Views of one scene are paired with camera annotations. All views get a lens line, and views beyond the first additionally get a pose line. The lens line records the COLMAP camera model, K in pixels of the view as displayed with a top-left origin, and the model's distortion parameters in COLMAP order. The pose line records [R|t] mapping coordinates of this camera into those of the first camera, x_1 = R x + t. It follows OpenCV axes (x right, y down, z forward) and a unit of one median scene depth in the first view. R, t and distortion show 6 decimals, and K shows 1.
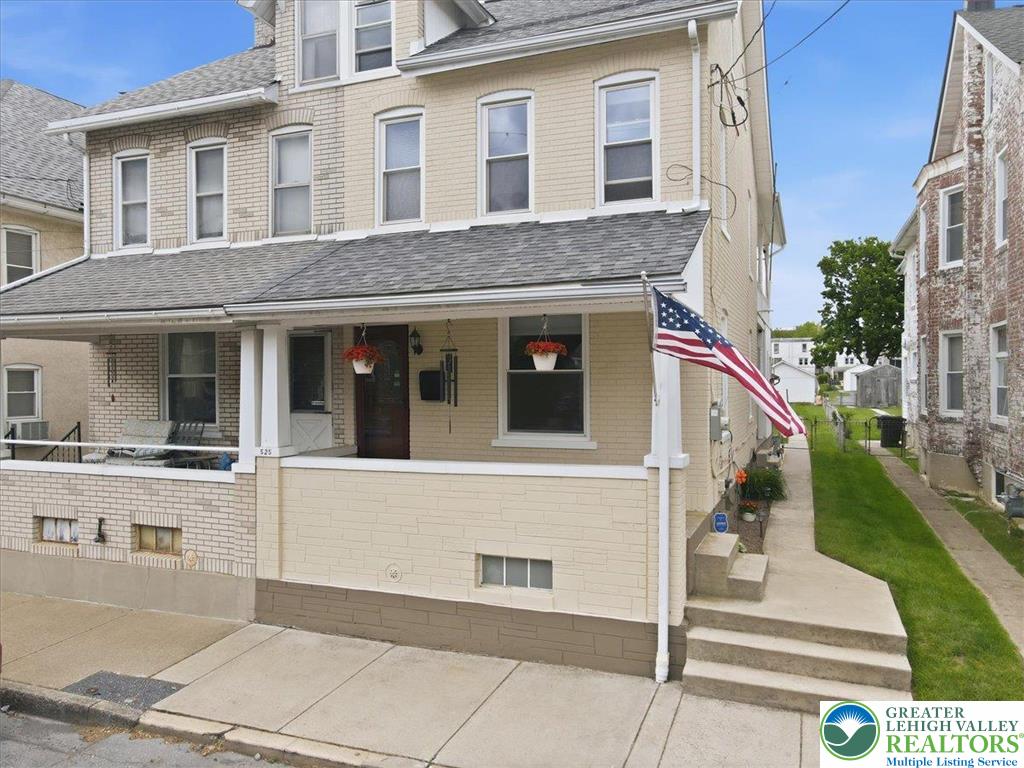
lens RADIAL K [[728.9, 0, 513.8], [0, 728.9, 383.1], [0, 0, 1]] dist [0.019302, 0.001779]
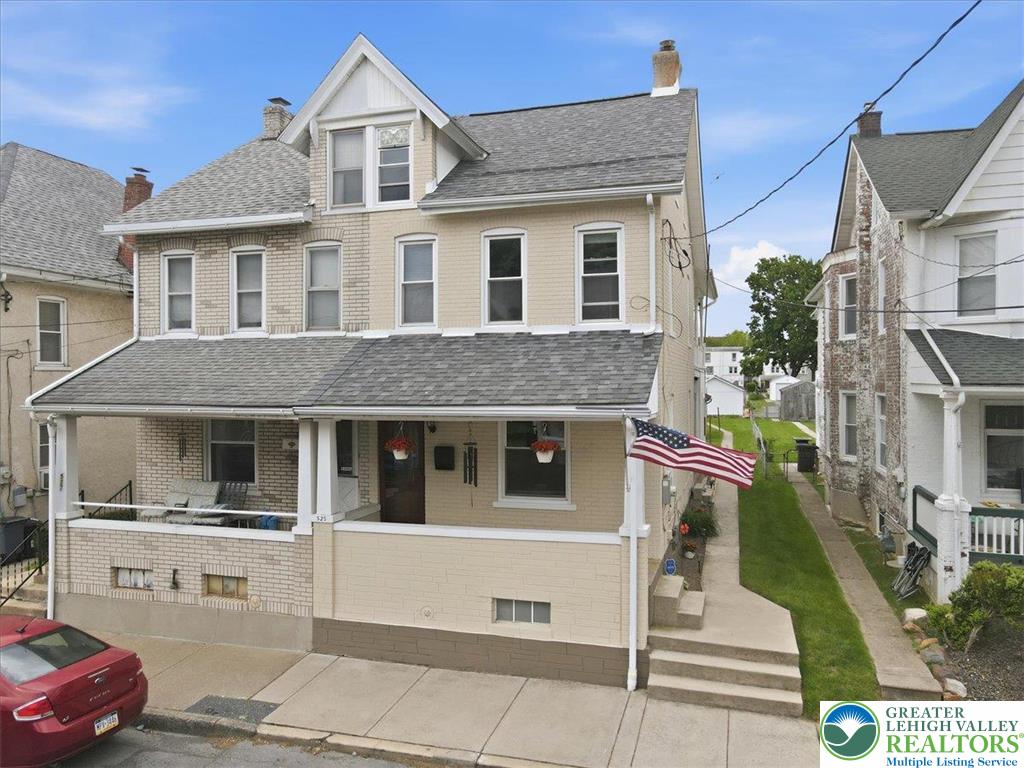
lens RADIAL K [[728.9, 0, 509.7], [0, 728.9, 383.7], [0, 0, 1]] dist [0.019302, 0.001779]
pose [[0.996790, 0.000274, 0.080065, -0.106984], [-0.000336, 1.000000, 0.000762, -0.133869], [-0.080064, -0.000787, 0.996789, -0.280681]]
